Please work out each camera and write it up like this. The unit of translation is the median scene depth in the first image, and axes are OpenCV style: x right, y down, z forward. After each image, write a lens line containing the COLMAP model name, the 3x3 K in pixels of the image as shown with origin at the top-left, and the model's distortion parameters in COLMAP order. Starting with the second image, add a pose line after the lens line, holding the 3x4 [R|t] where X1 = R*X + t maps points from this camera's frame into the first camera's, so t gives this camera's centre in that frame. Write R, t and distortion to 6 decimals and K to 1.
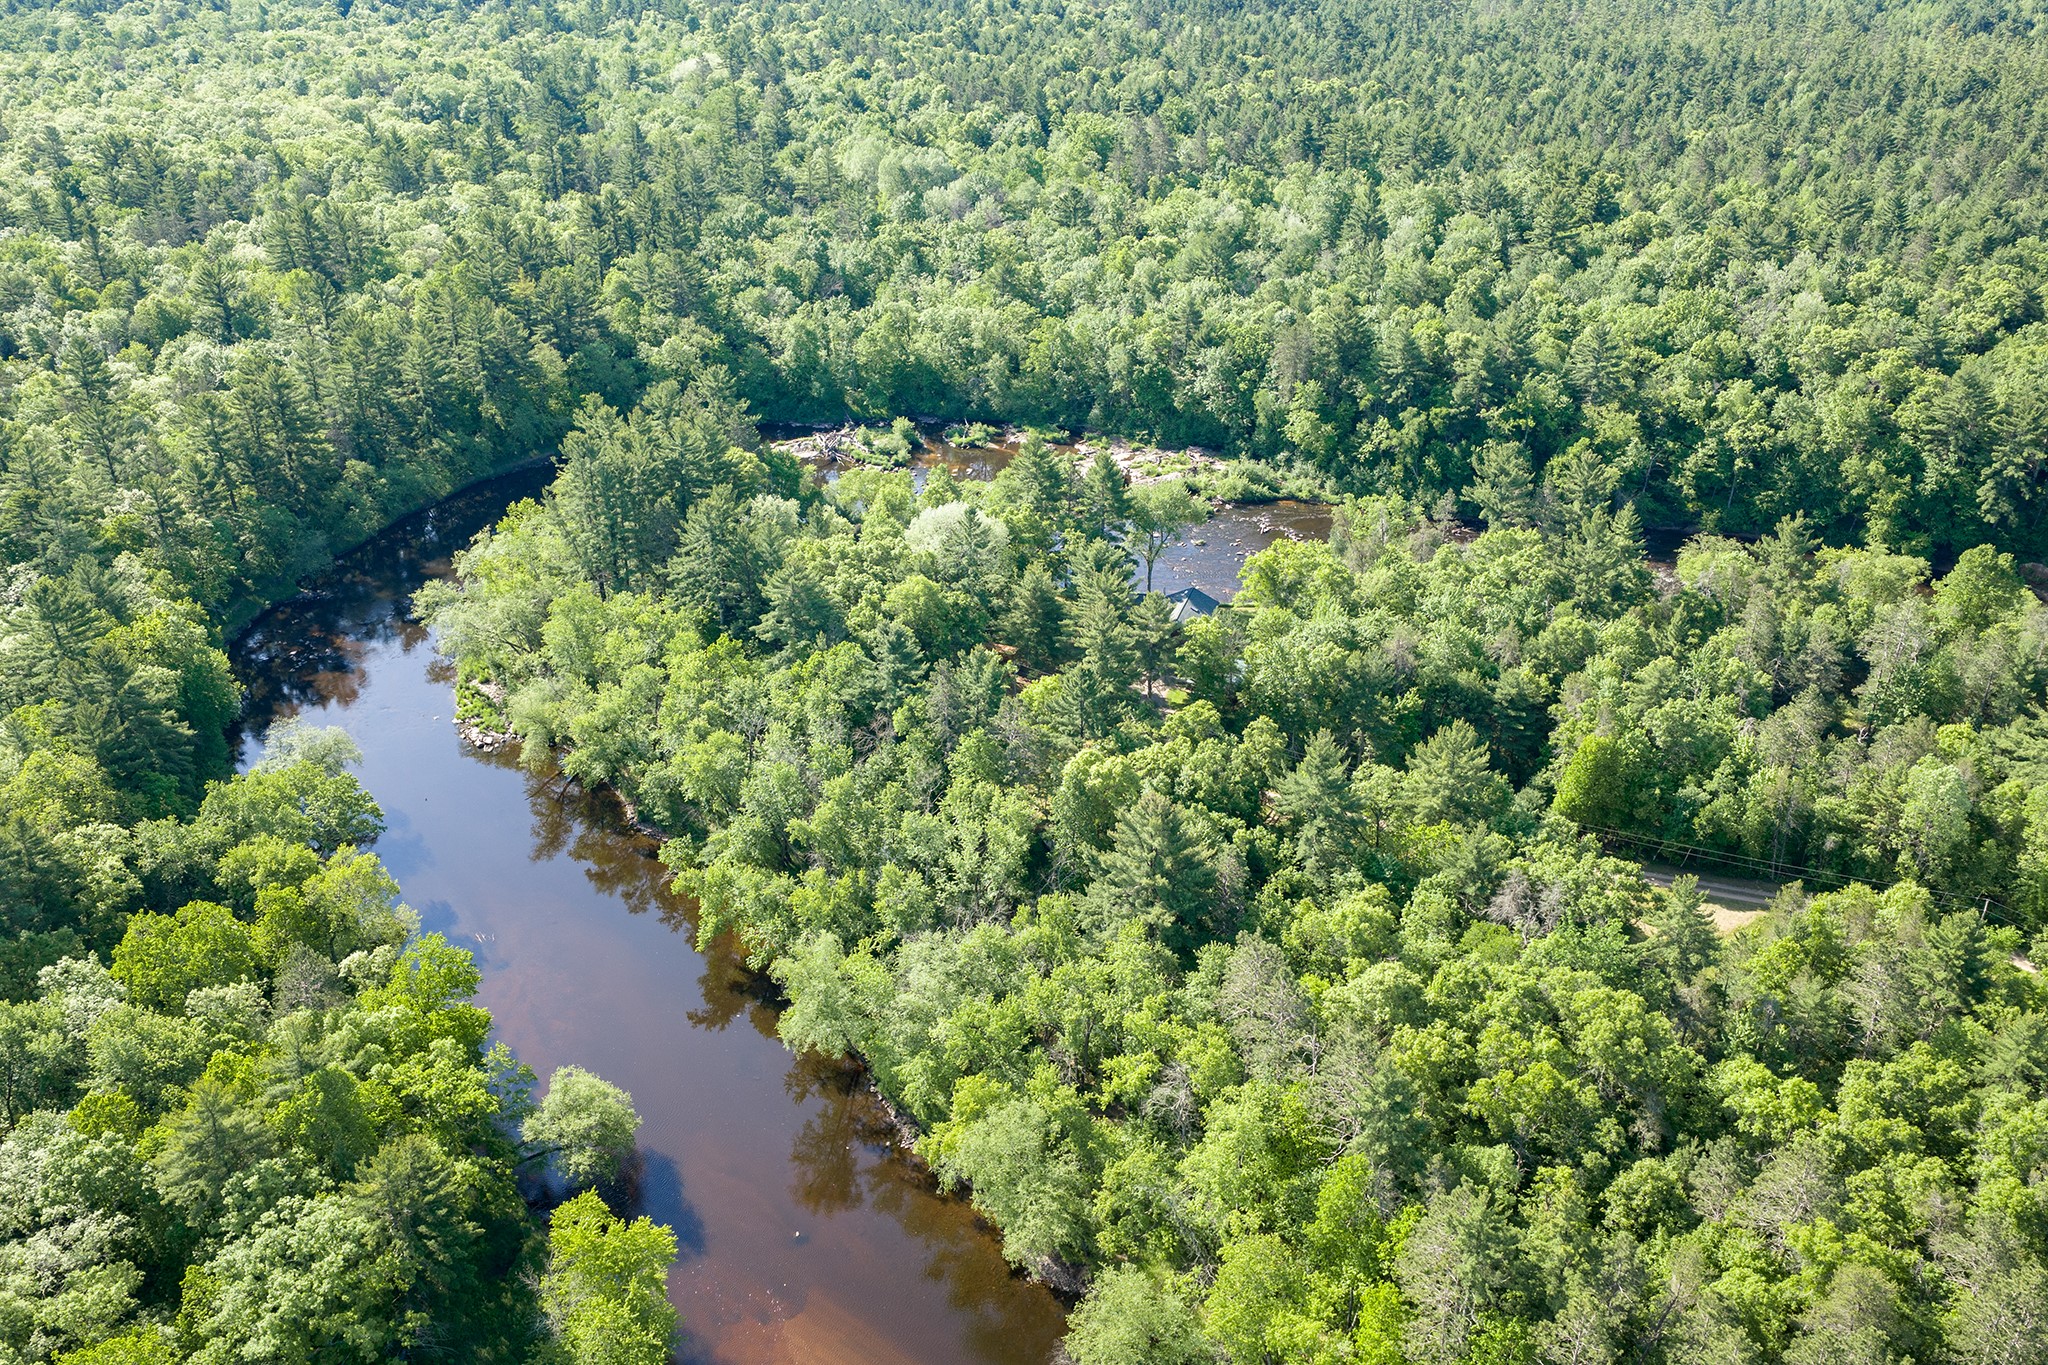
lens RADIAL K [[1705.2, 0, 1032.4], [0, 1705.2, 685.5], [0, 0, 1]] dist [0.013781, -0.020101]
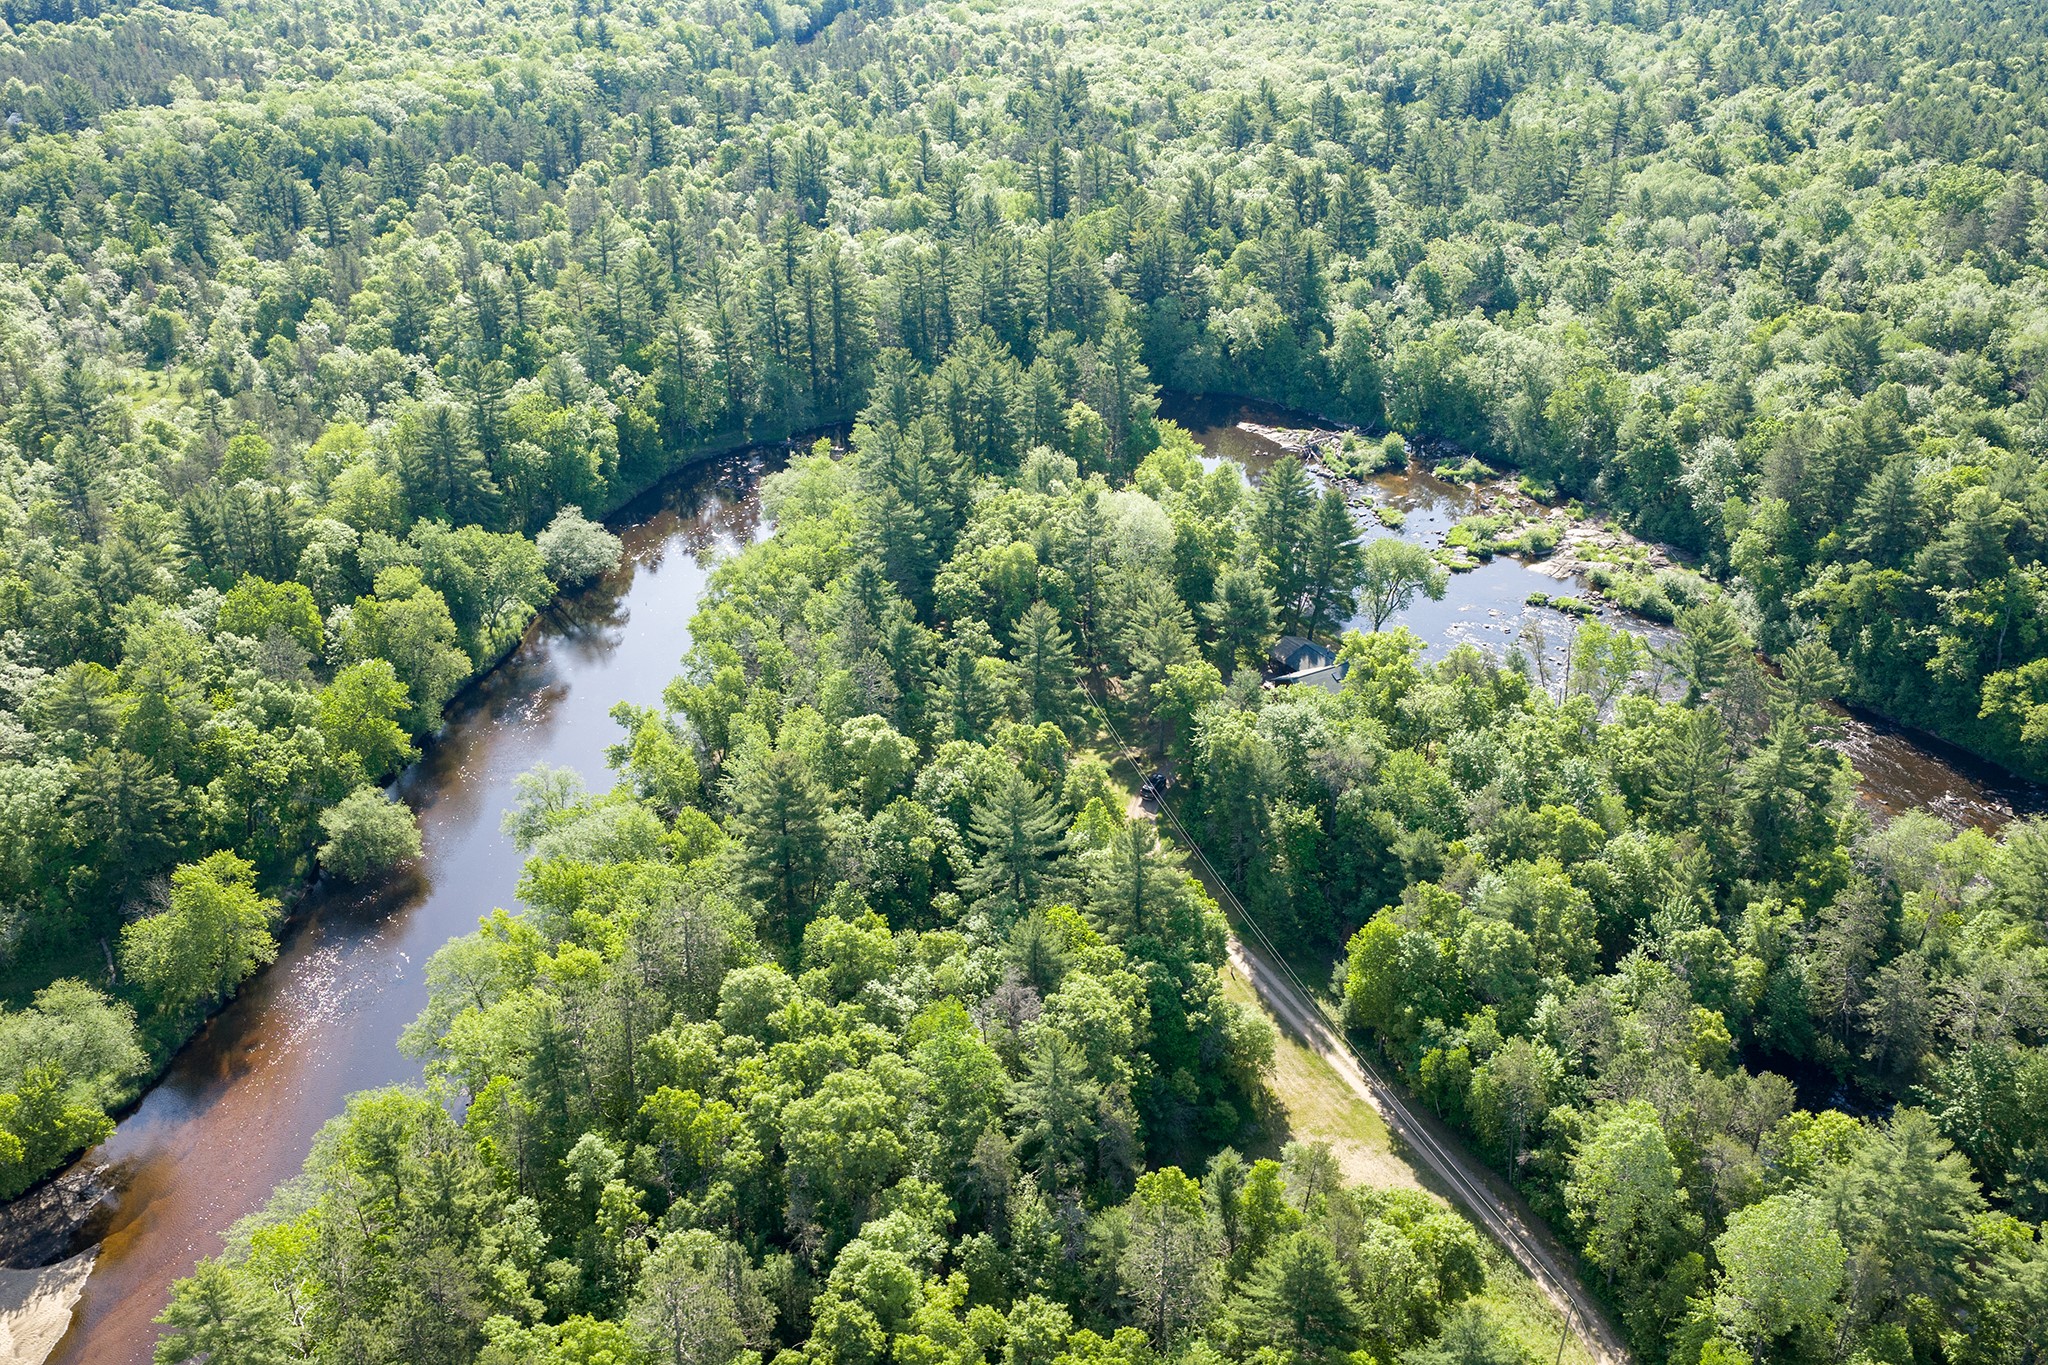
lens RADIAL K [[1705.2, 0, 1032.4], [0, 1705.2, 685.5], [0, 0, 1]] dist [0.013781, -0.020101]
pose [[0.738102, 0.322848, -0.592431, 0.406301], [-0.318459, 0.940820, 0.115940, -0.073888], [0.594802, 0.103090, 0.797235, 0.138081]]
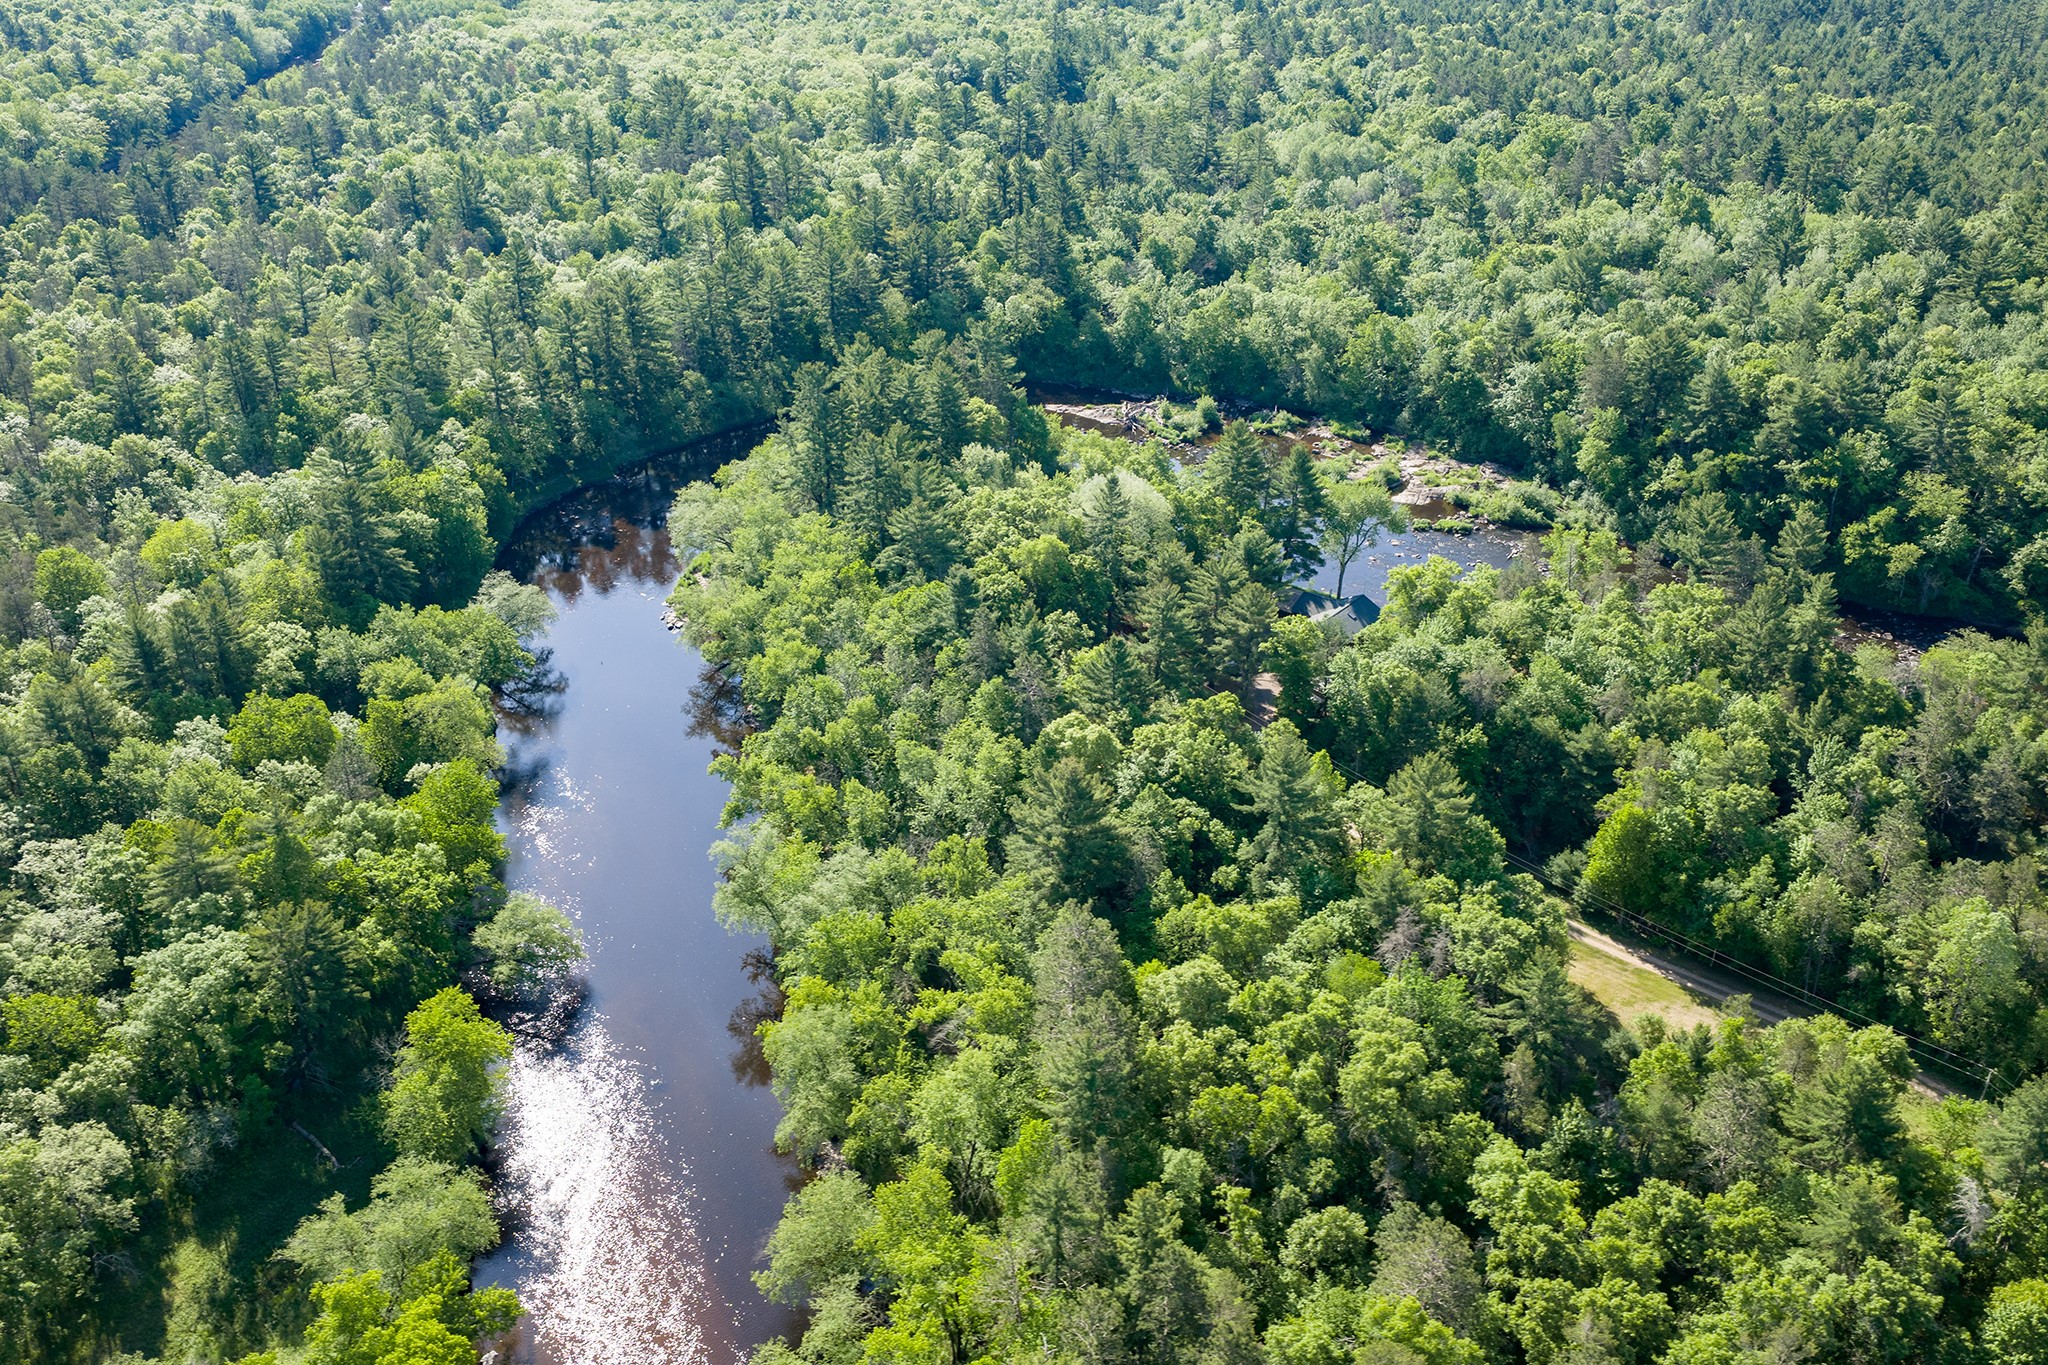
lens RADIAL K [[1705.2, 0, 1032.4], [0, 1705.2, 685.5], [0, 0, 1]] dist [0.013781, -0.020101]
pose [[0.929671, 0.177239, -0.322952, 0.194600], [-0.175118, 0.983894, 0.035862, -0.006394], [0.324107, 0.023215, 0.945736, 0.012802]]
